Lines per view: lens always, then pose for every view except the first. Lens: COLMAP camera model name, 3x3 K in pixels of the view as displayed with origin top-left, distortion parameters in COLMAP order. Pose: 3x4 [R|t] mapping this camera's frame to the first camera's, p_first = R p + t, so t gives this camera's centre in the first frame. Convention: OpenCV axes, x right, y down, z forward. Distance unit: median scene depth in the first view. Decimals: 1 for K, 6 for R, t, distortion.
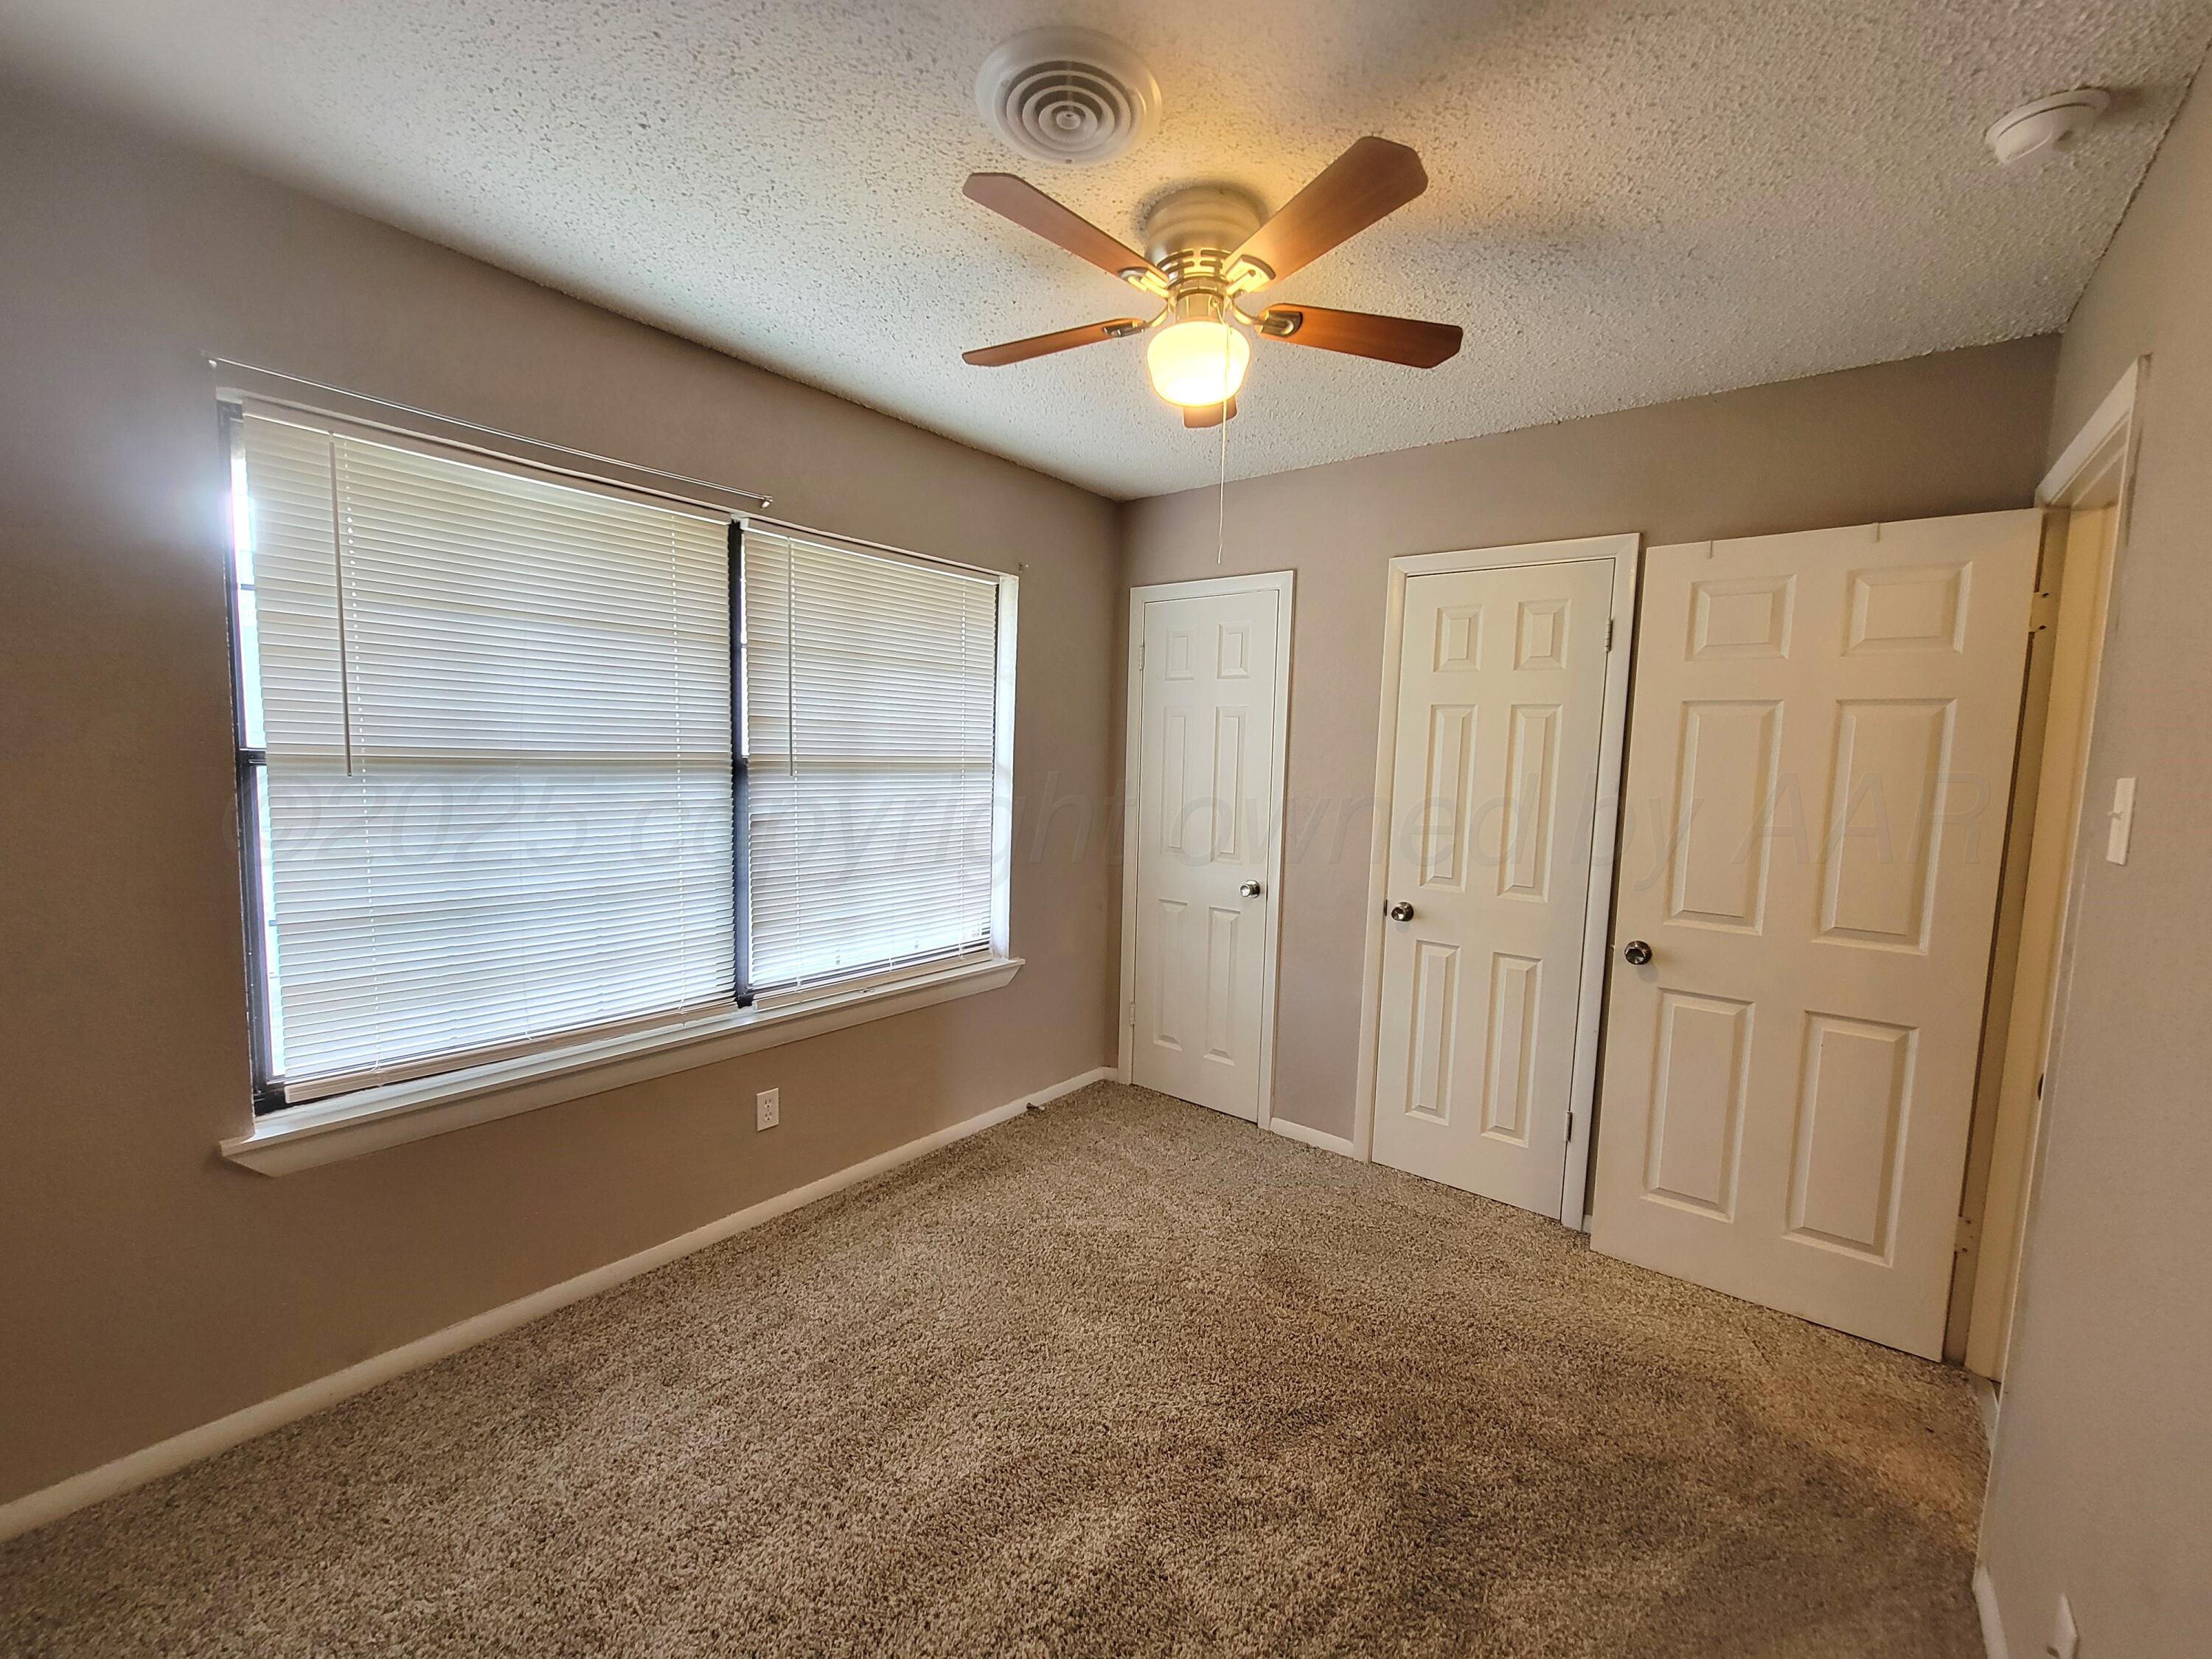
lens RADIAL K [[905.3, 0, 1111.0], [0, 905.3, 833.1], [0, 0, 1]] dist [0.000307, -0.000583]
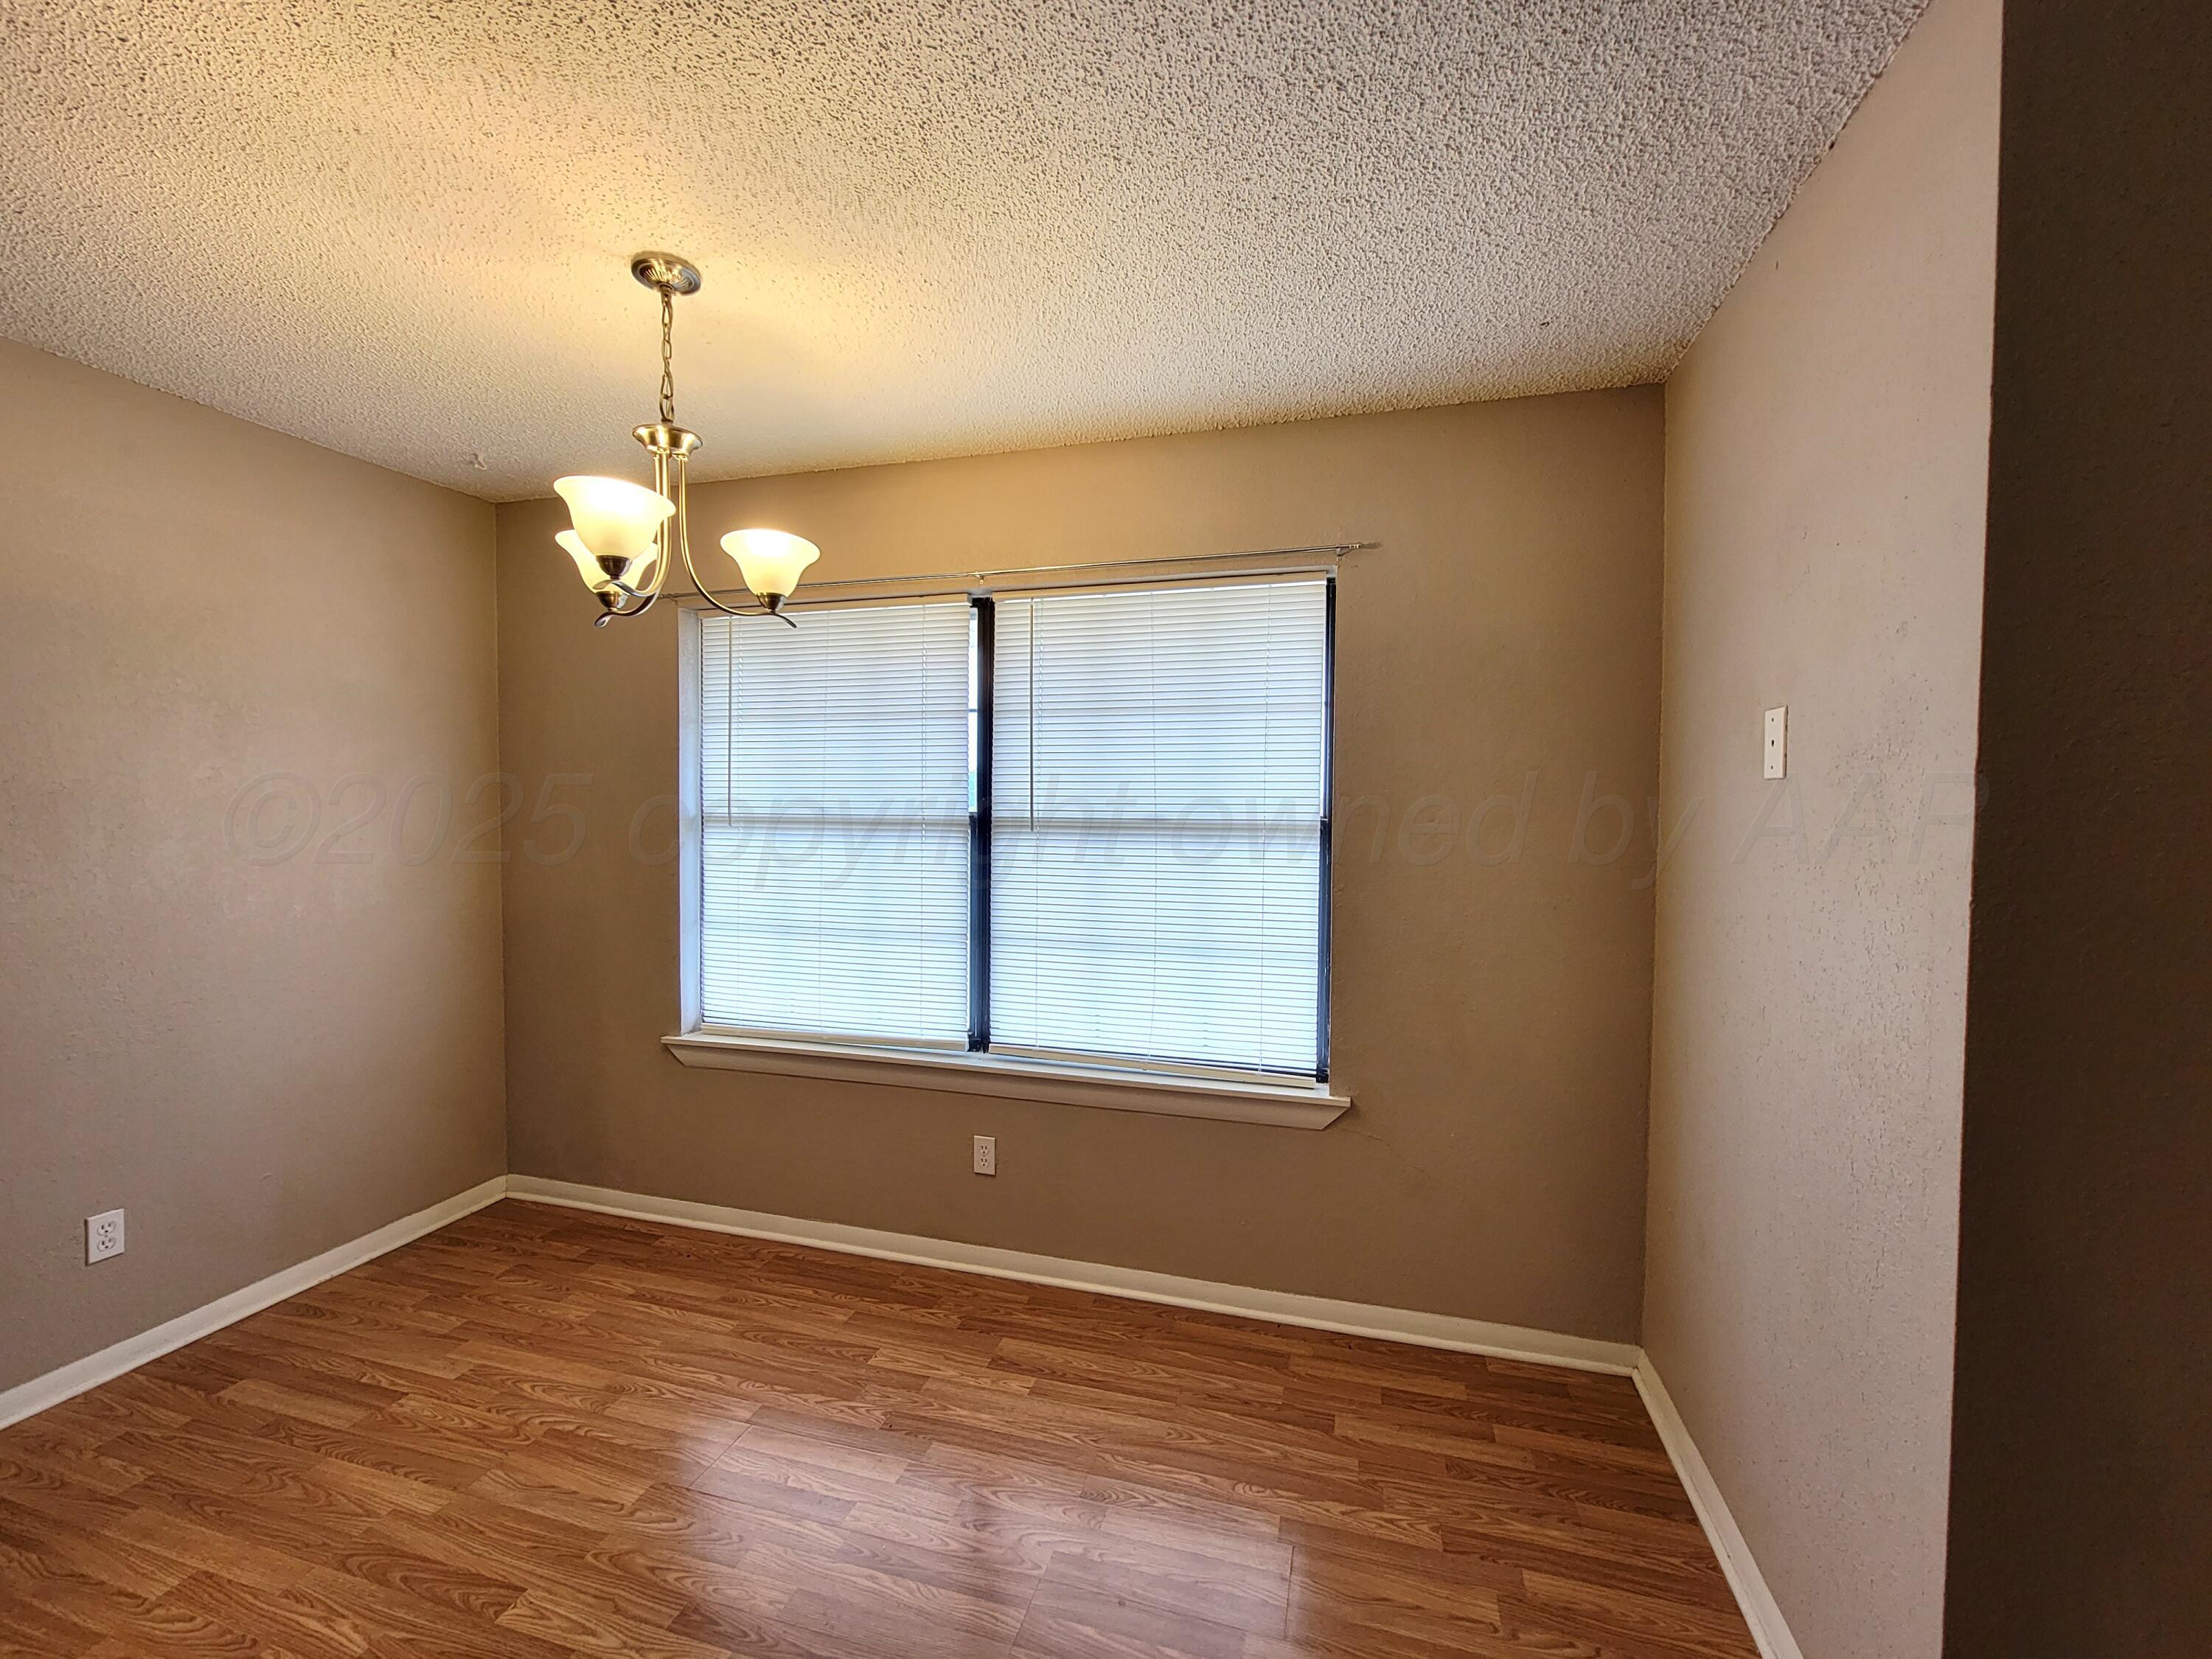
lens RADIAL K [[905.3, 0, 1111.0], [0, 905.3, 833.1], [0, 0, 1]] dist [0.000307, -0.000583]
pose [[0.382234, 0.013991, -0.923960, 0.611620], [-0.073579, 0.997171, -0.015340, -0.056368], [0.921132, 0.073847, 0.382182, 0.689244]]
